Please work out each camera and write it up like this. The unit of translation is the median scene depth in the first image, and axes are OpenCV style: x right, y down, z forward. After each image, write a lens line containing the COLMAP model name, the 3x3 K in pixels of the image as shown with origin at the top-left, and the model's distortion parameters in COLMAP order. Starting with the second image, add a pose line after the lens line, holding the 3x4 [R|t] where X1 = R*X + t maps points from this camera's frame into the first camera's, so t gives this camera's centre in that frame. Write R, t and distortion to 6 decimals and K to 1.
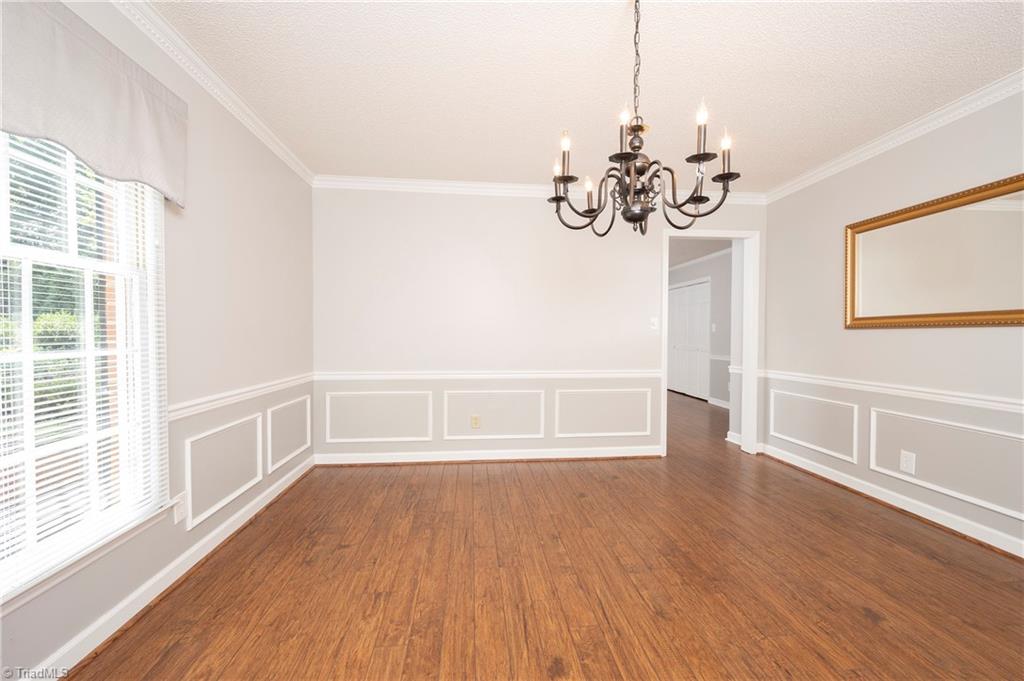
lens RADIAL K [[403.1, 0, 514.3], [0, 403.1, 339.7], [0, 0, 1]] dist [0.000541, 0.000059]
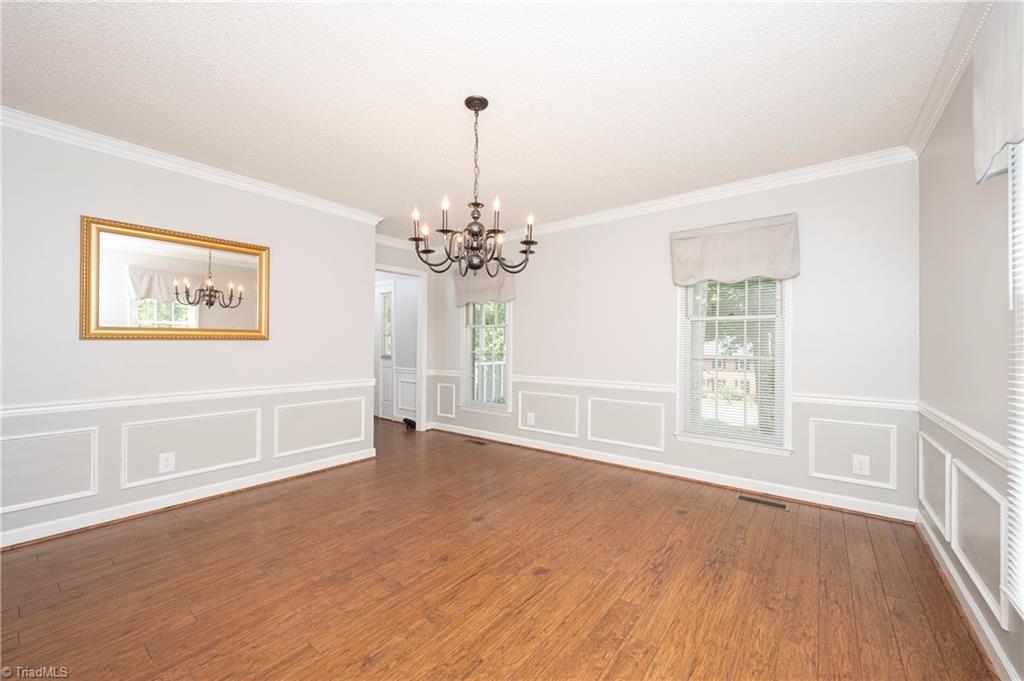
lens RADIAL K [[403.1, 0, 510.5], [0, 403.1, 342.2], [0, 0, 1]] dist [0.000541, 0.000059]
pose [[-0.721835, -0.000421, 0.692065, -0.564093], [0.003916, 0.999981, 0.004692, -0.029443], [-0.692054, 0.006097, -0.721820, 1.432057]]
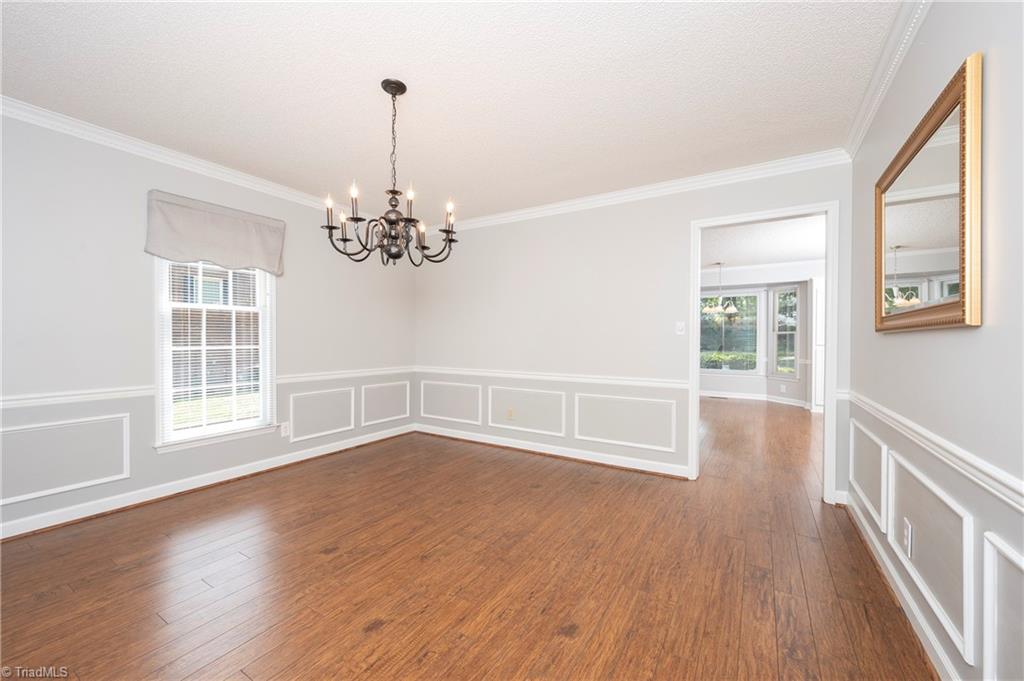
lens RADIAL K [[403.1, 0, 512.2], [0, 403.1, 338.9], [0, 0, 1]] dist [0.000541, 0.000059]
pose [[0.792666, -0.000889, -0.609655, 1.085790], [-0.010765, 0.999823, -0.015455, 0.002557], [0.609561, 0.018814, 0.792516, 0.113434]]
